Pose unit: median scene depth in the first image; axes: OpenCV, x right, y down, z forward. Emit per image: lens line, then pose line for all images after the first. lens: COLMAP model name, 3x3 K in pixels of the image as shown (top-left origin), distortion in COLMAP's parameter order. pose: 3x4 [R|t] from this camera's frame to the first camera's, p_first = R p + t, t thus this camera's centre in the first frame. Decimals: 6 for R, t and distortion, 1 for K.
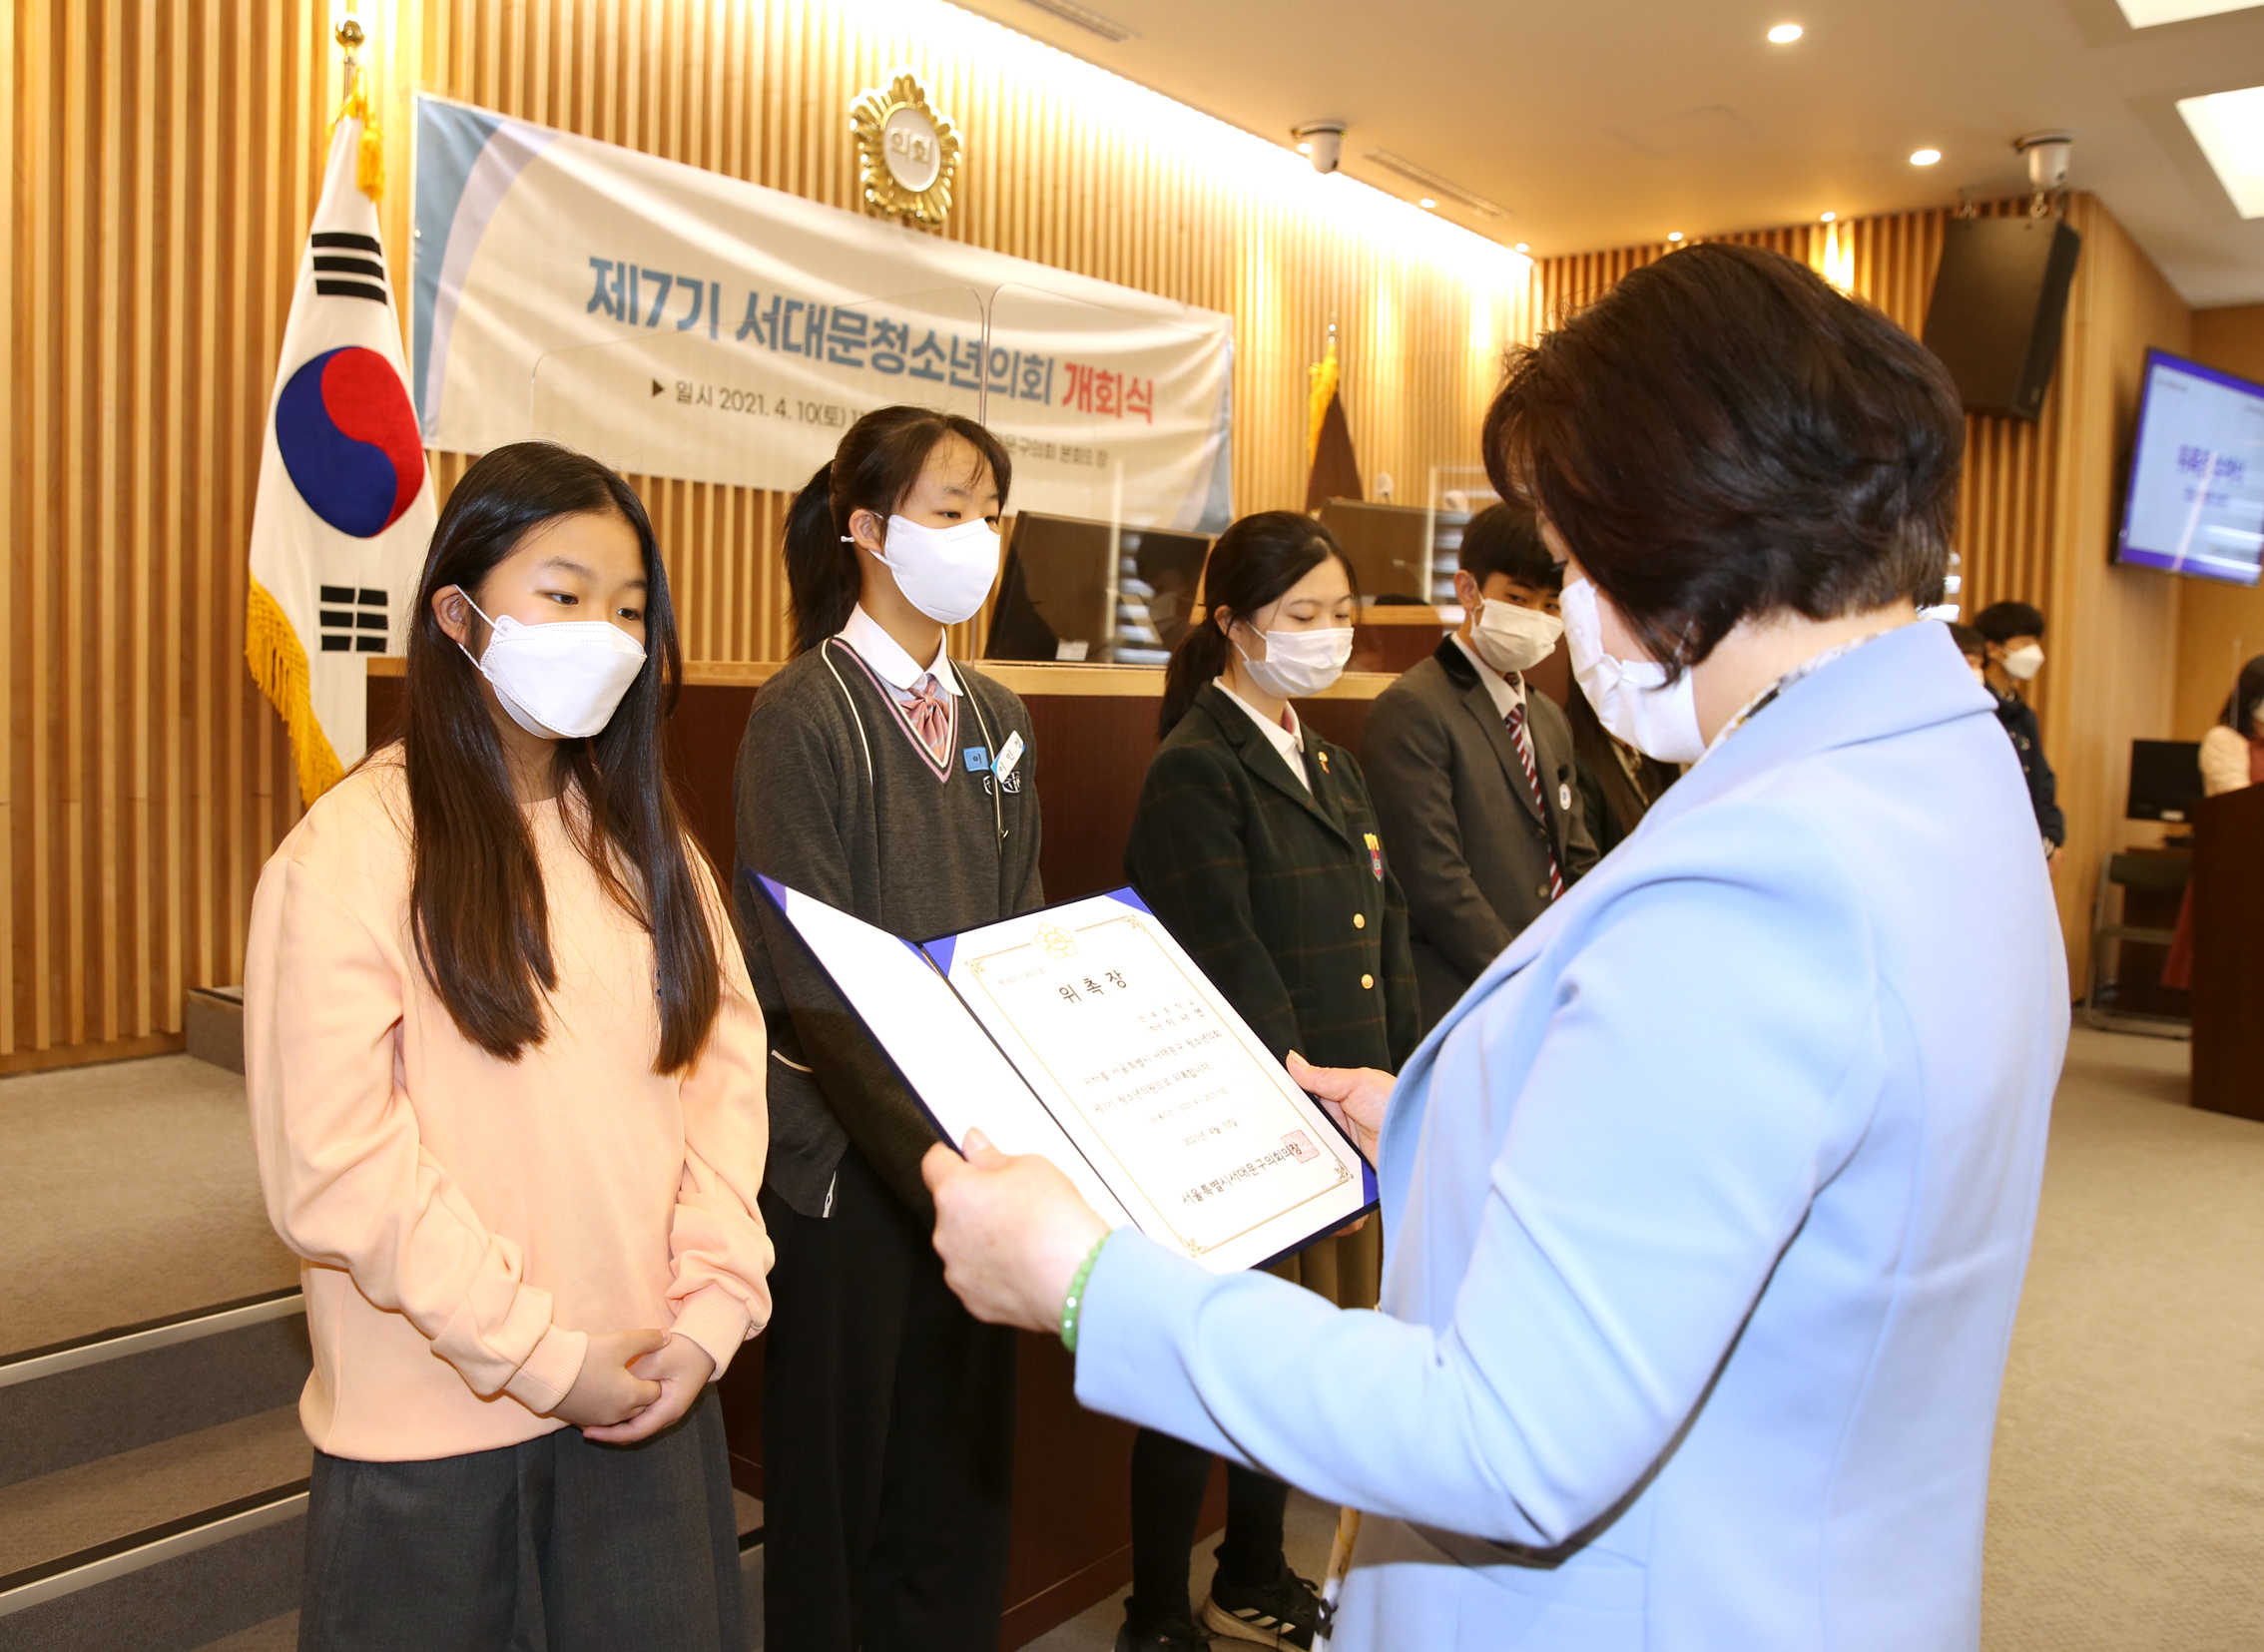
lens RADIAL K [[1817.3, 0, 1046.5], [0, 1817.3, 763.8], [0, 0, 1]] dist [-0.090186, 0.060704]
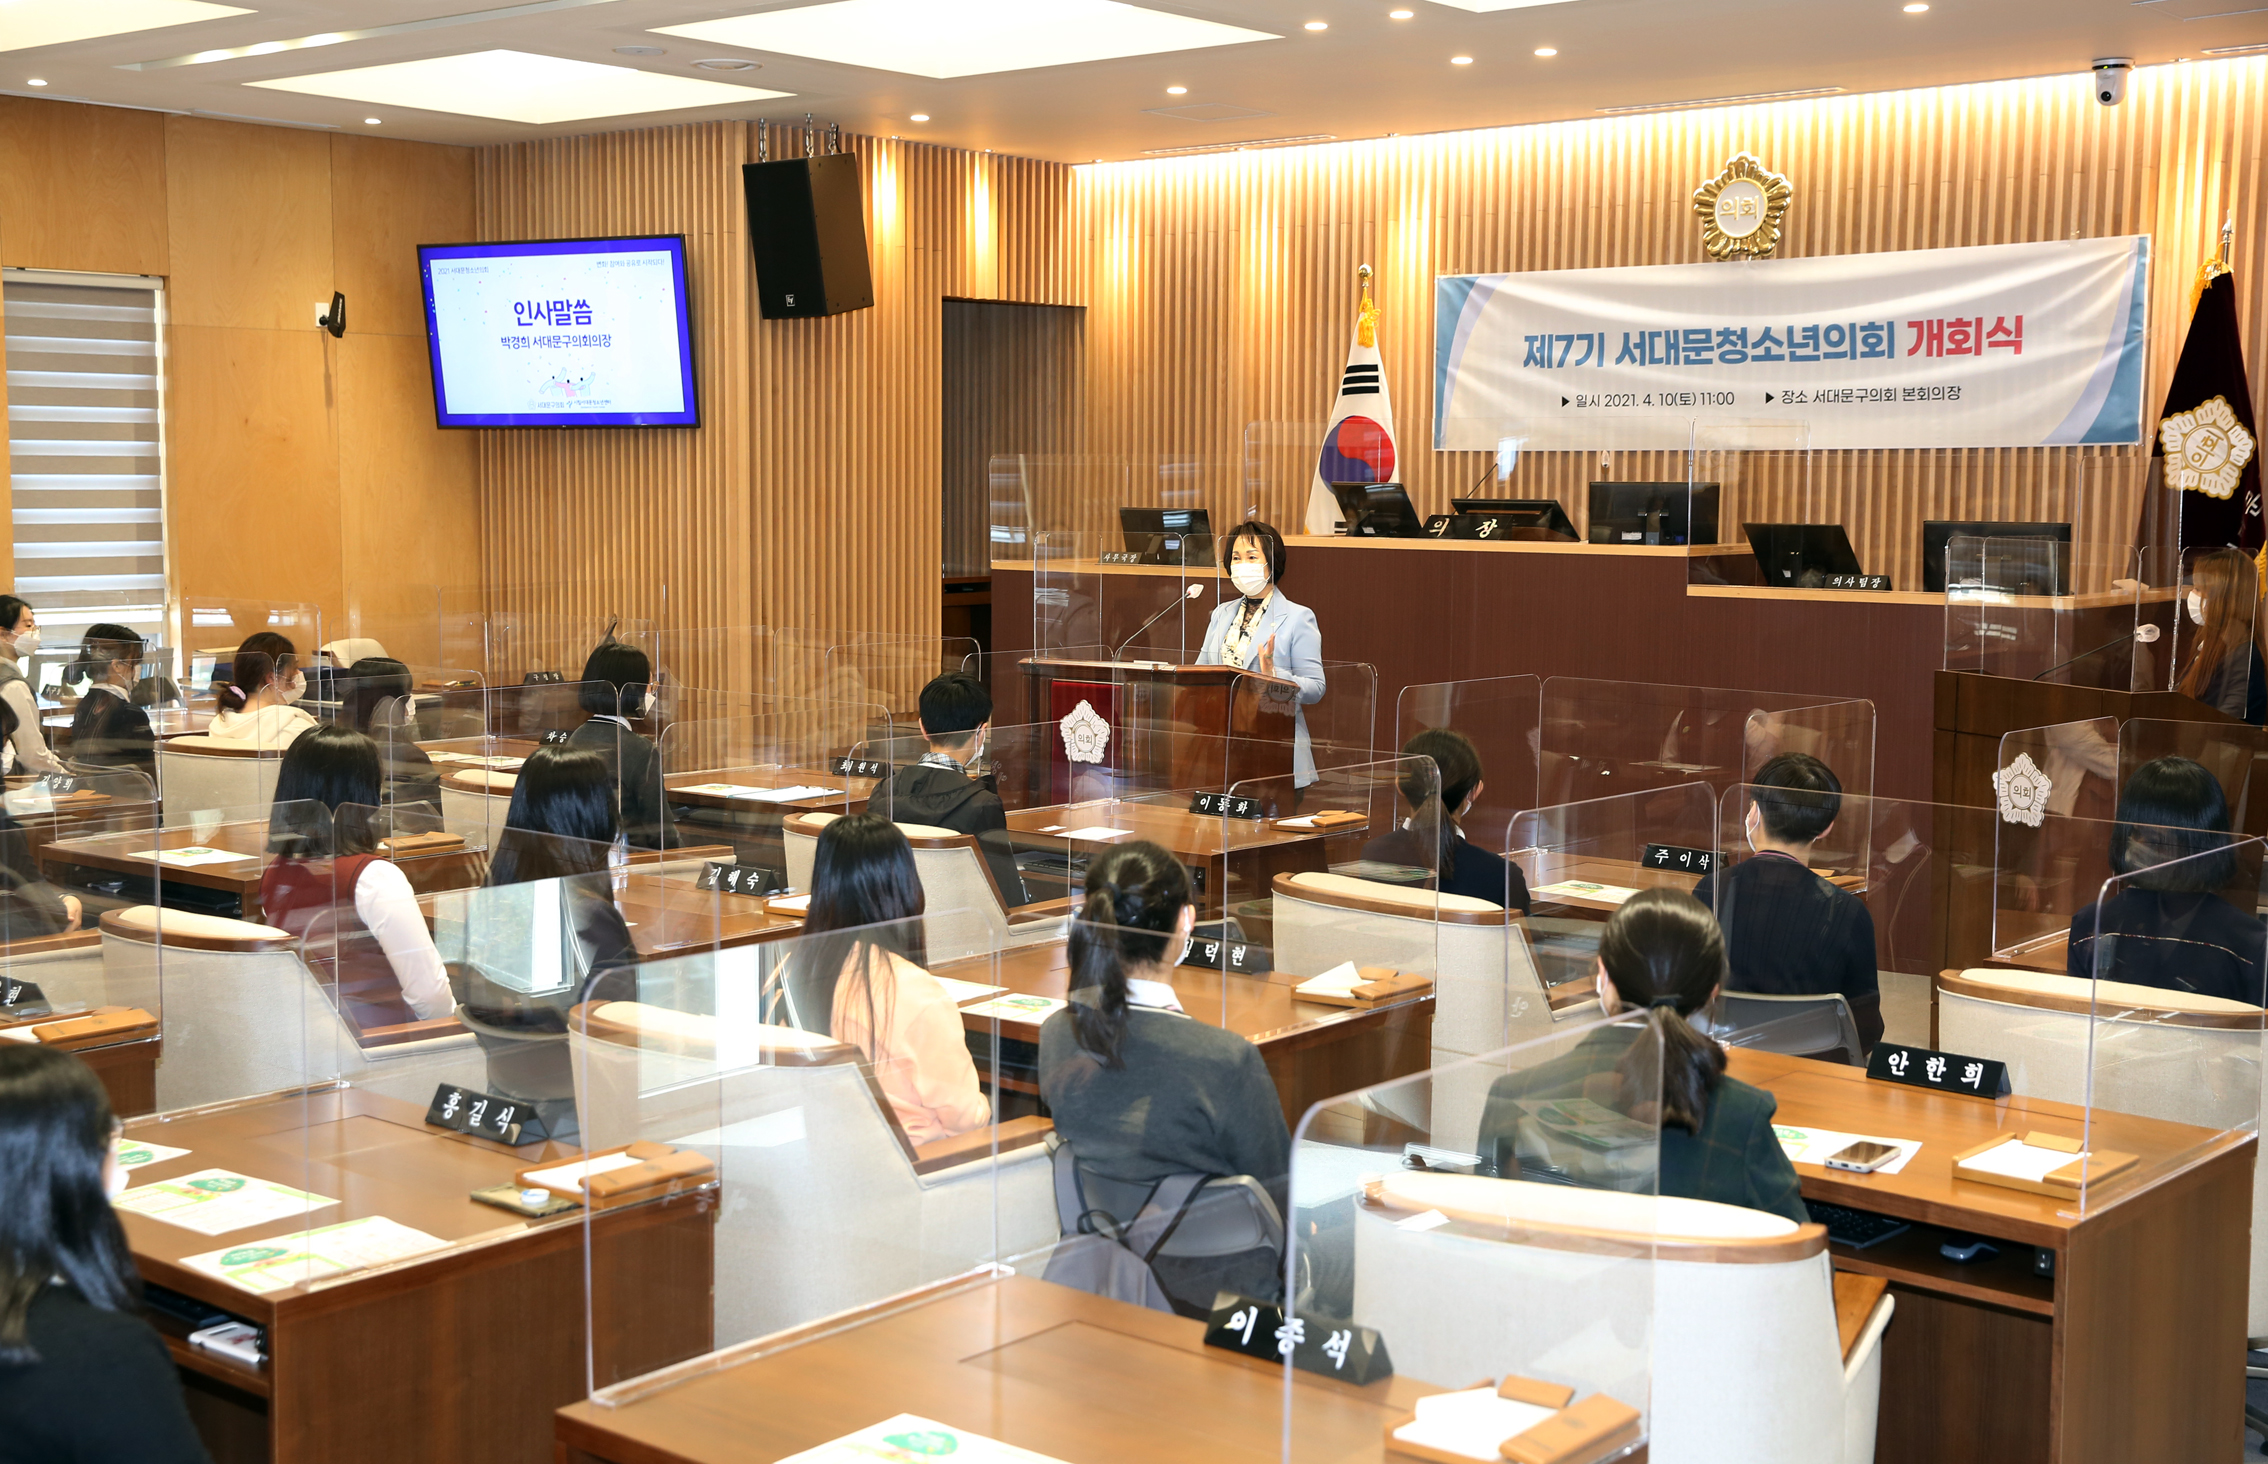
lens RADIAL K [[2791.3, 0, 1136.4], [0, 2791.3, 723.5], [0, 0, 1]] dist [0.070199, 0.000000]
pose [[0.007527, 0.061758, -0.998063, 1.919143], [-0.058077, 0.996433, 0.061219, -0.028170], [0.998284, 0.057503, 0.011087, 0.431160]]
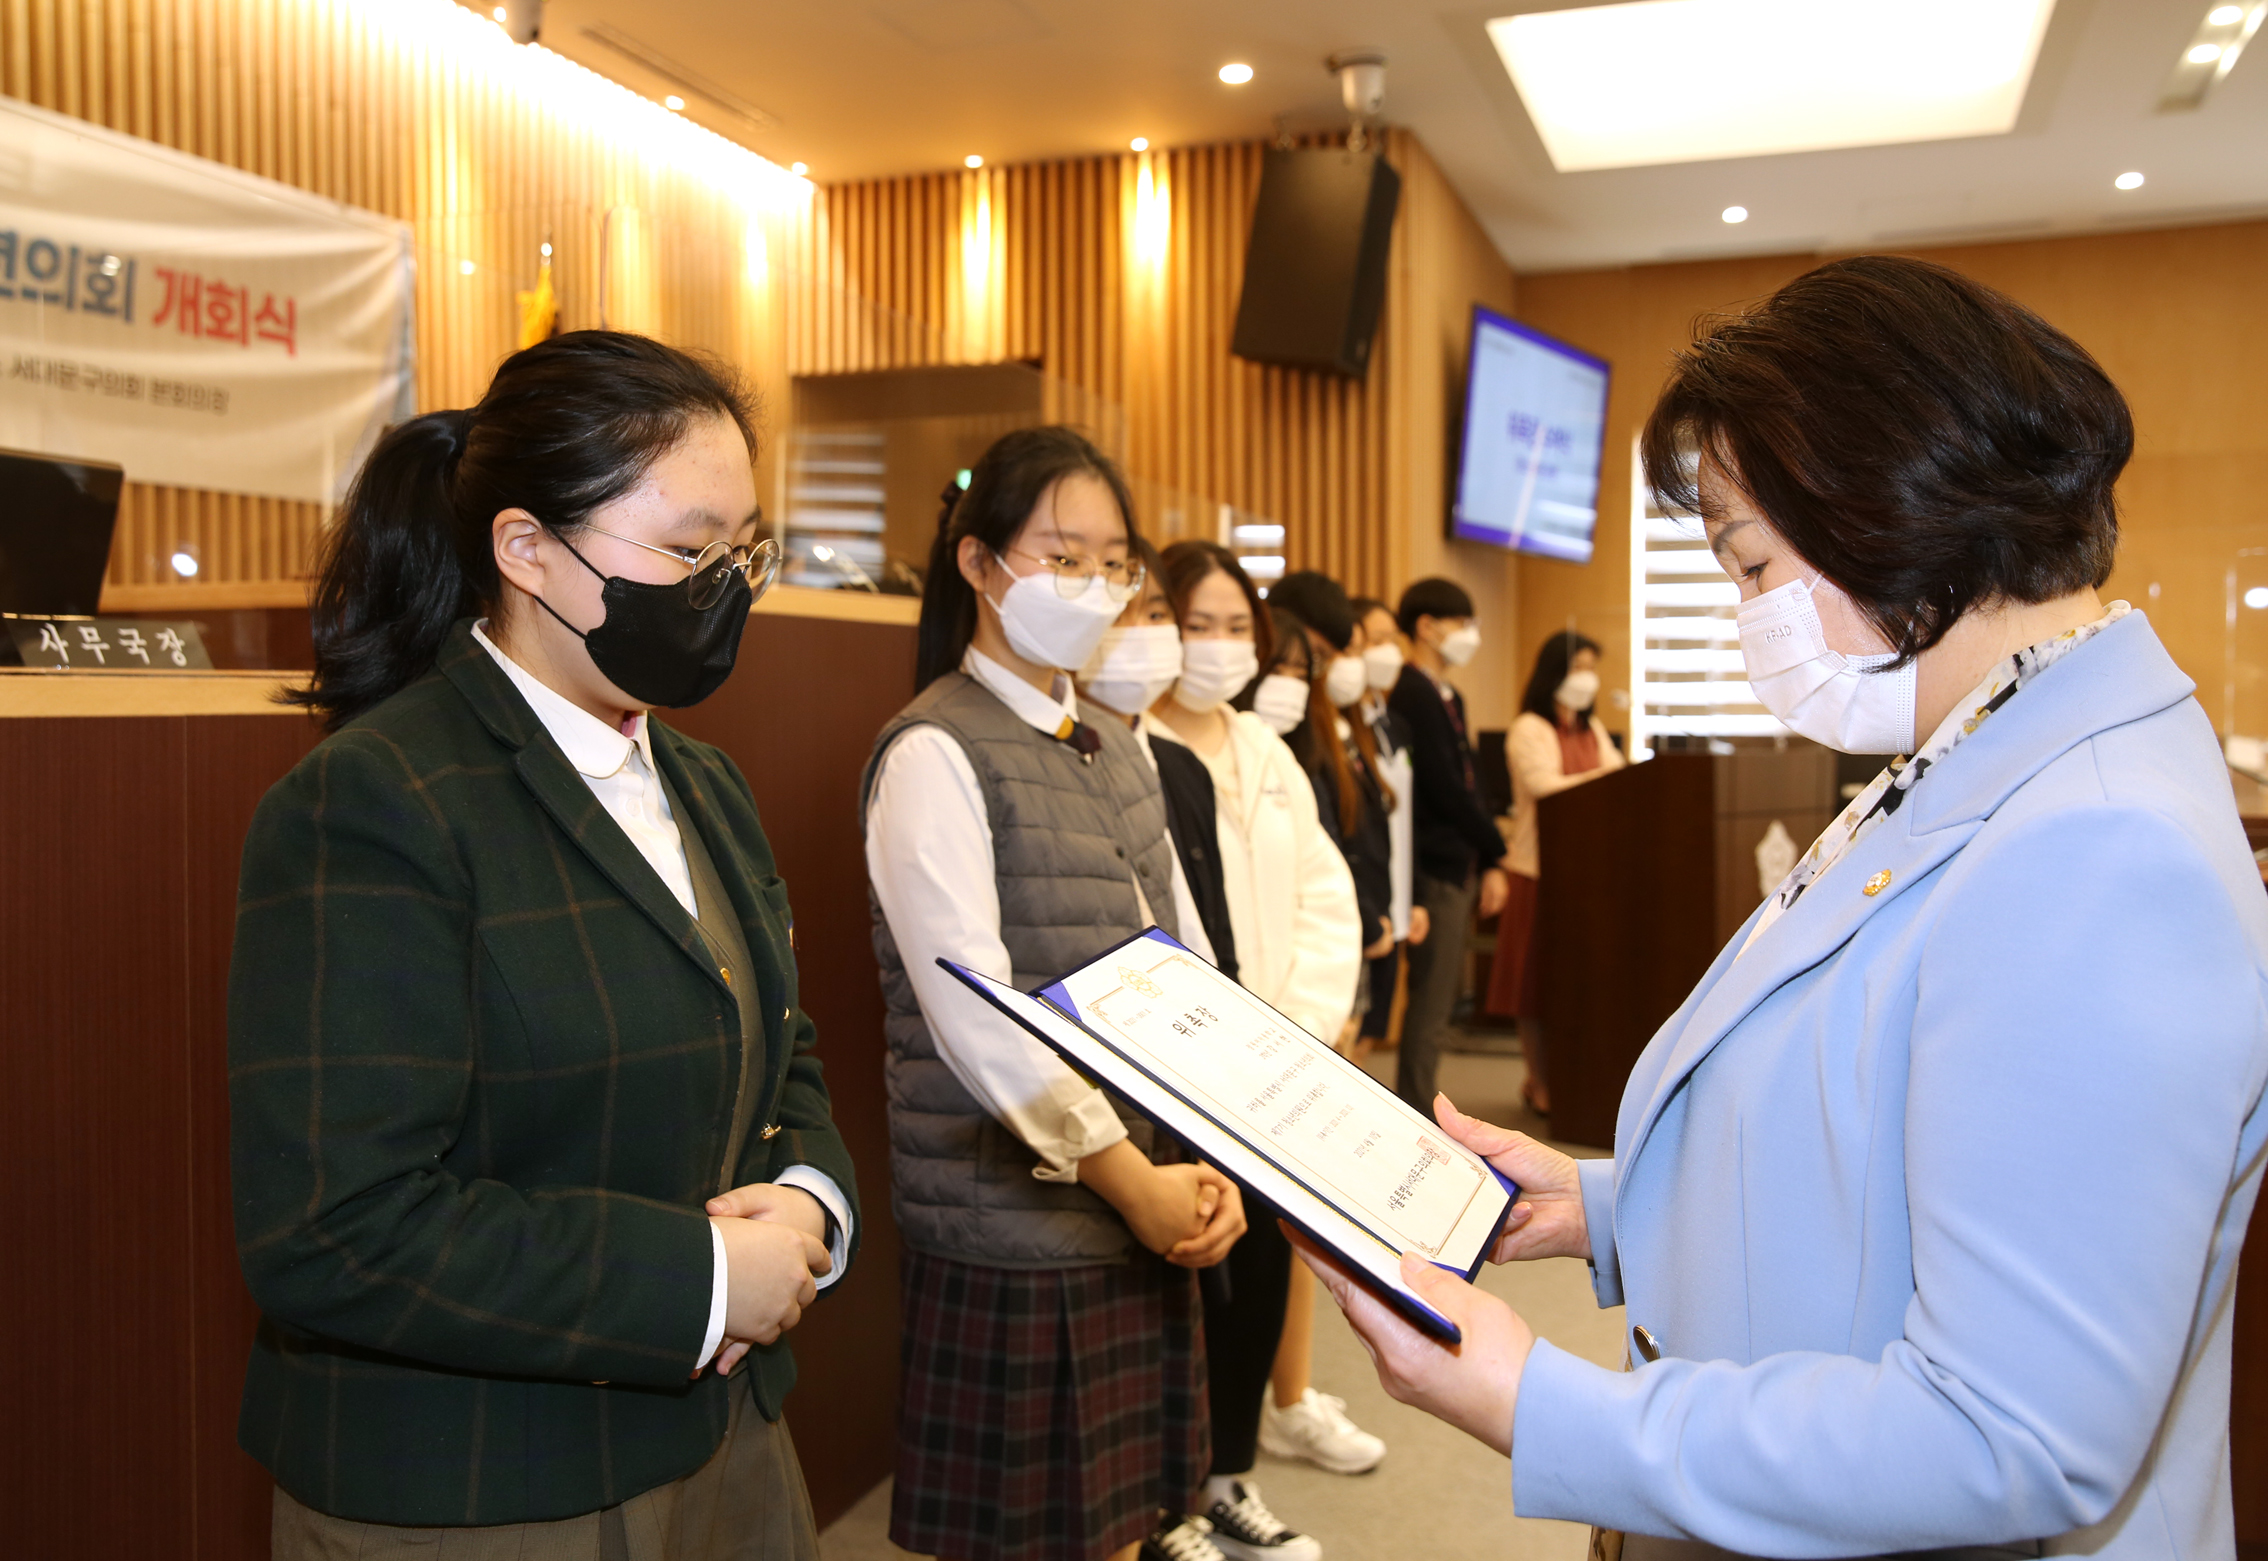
lens RADIAL K [[1997.4, 0, 1055.4], [0, 1997.4, 711.6], [0, 0, 1]] dist [-0.036553, 0.026309]
pose [[0.943614, -0.028623, 0.329807, 0.081416], [0.041027, 0.998686, -0.030712, -0.000930], [-0.328494, 0.042511, 0.943549, 0.119240]]
